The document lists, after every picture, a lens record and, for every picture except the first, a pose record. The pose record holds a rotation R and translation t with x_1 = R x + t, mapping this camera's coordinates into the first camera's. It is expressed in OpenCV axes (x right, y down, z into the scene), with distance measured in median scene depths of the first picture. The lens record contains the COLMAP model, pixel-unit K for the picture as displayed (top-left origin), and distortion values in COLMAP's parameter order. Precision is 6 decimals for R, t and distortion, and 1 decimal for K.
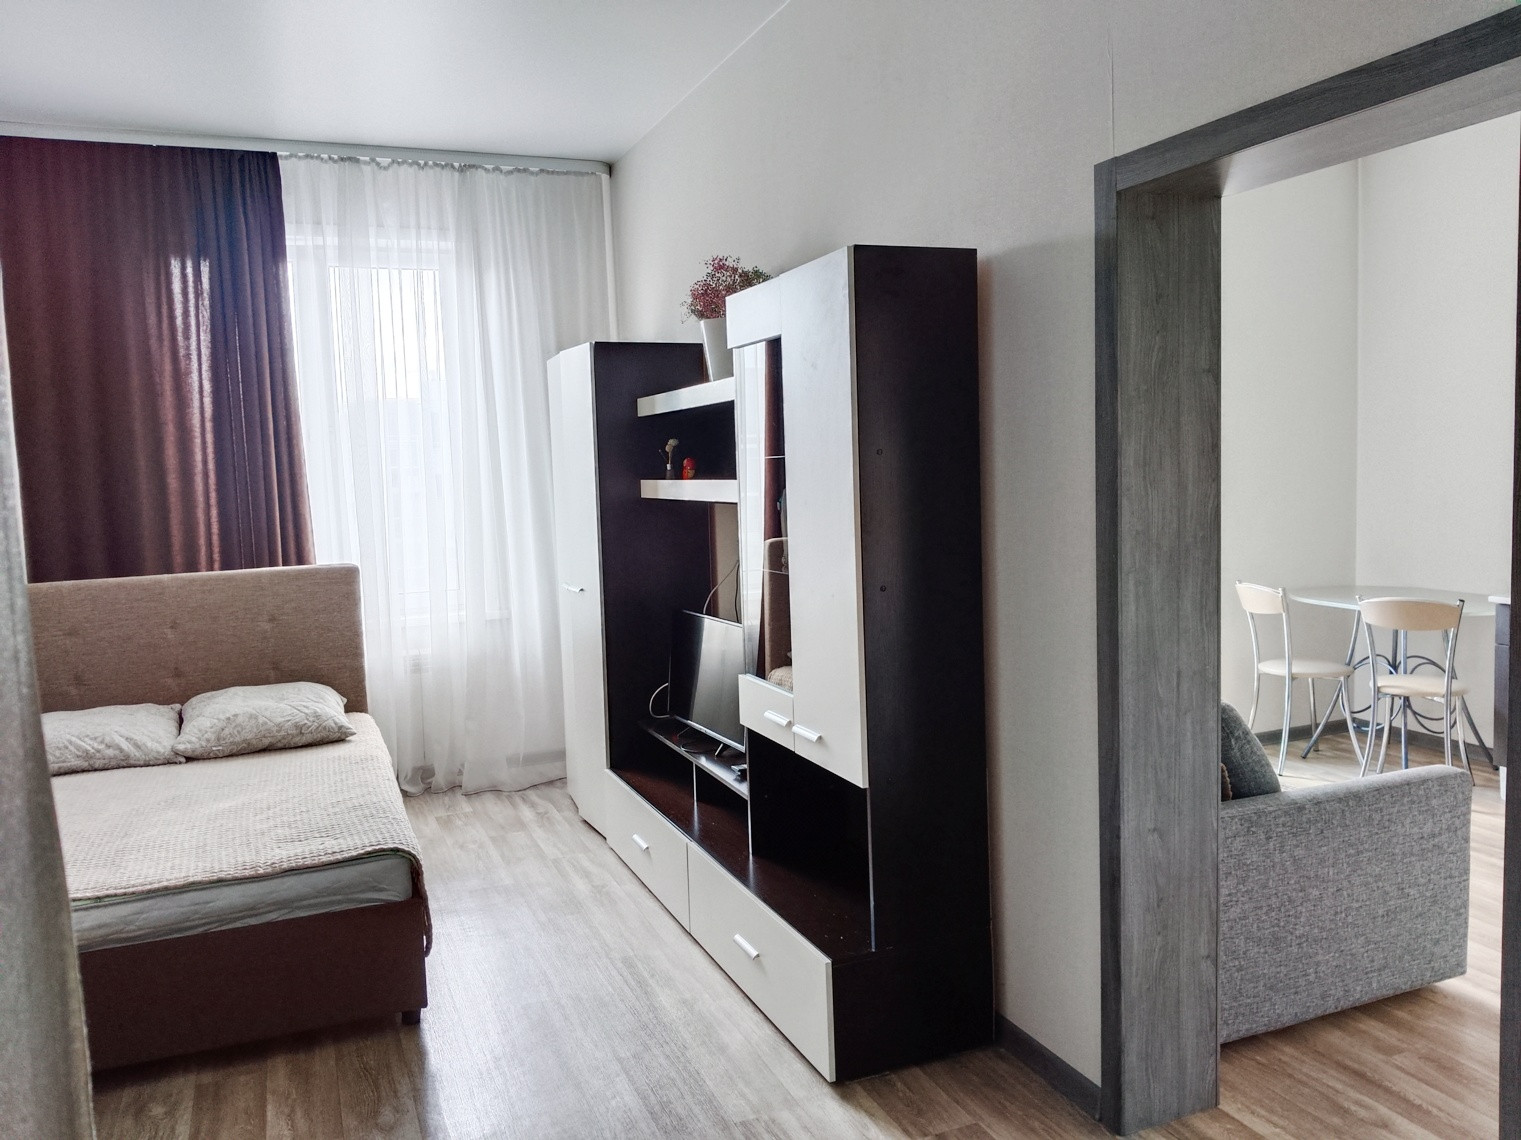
lens RADIAL K [[1174.2, 0, 774.8], [0, 1174.2, 567.4], [0, 0, 1]] dist [0.063002, -0.131792]
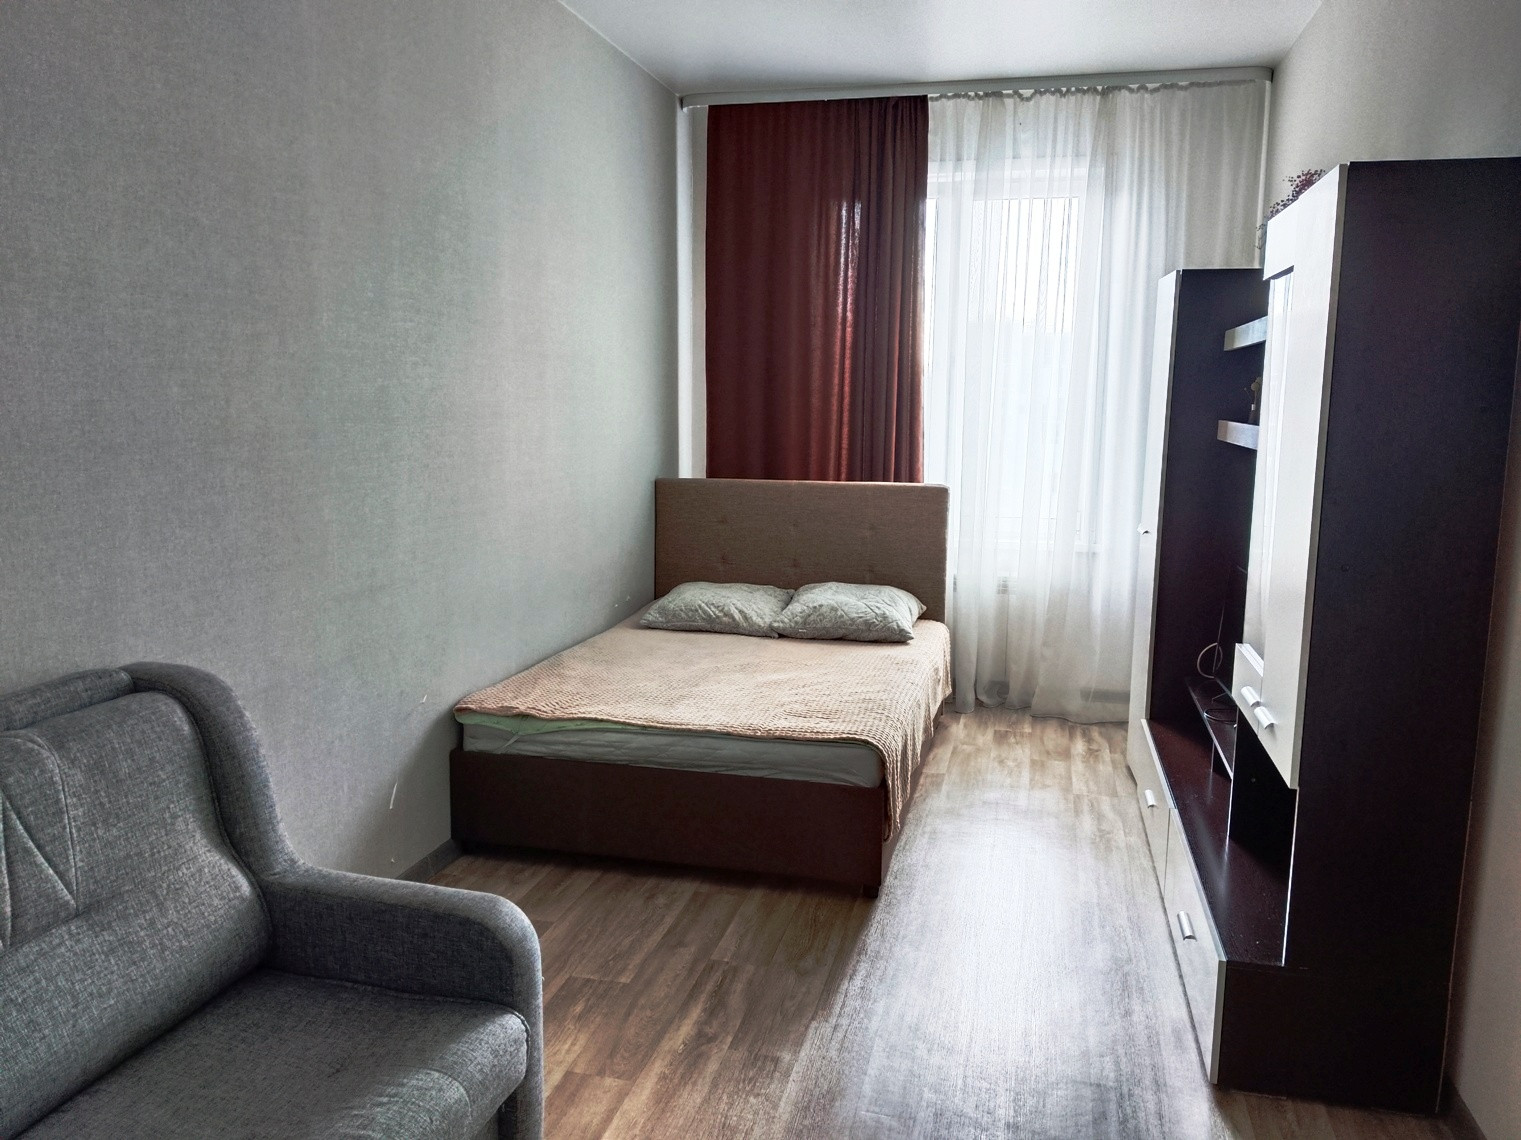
lens RADIAL K [[1174.2, 0, 761.6], [0, 1174.2, 588.9], [0, 0, 1]] dist [0.063002, -0.131792]
pose [[0.798660, 0.140957, -0.585042, 0.153041], [-0.092680, 0.989393, 0.111858, -0.013655], [0.594603, -0.035115, 0.803252, 0.032261]]
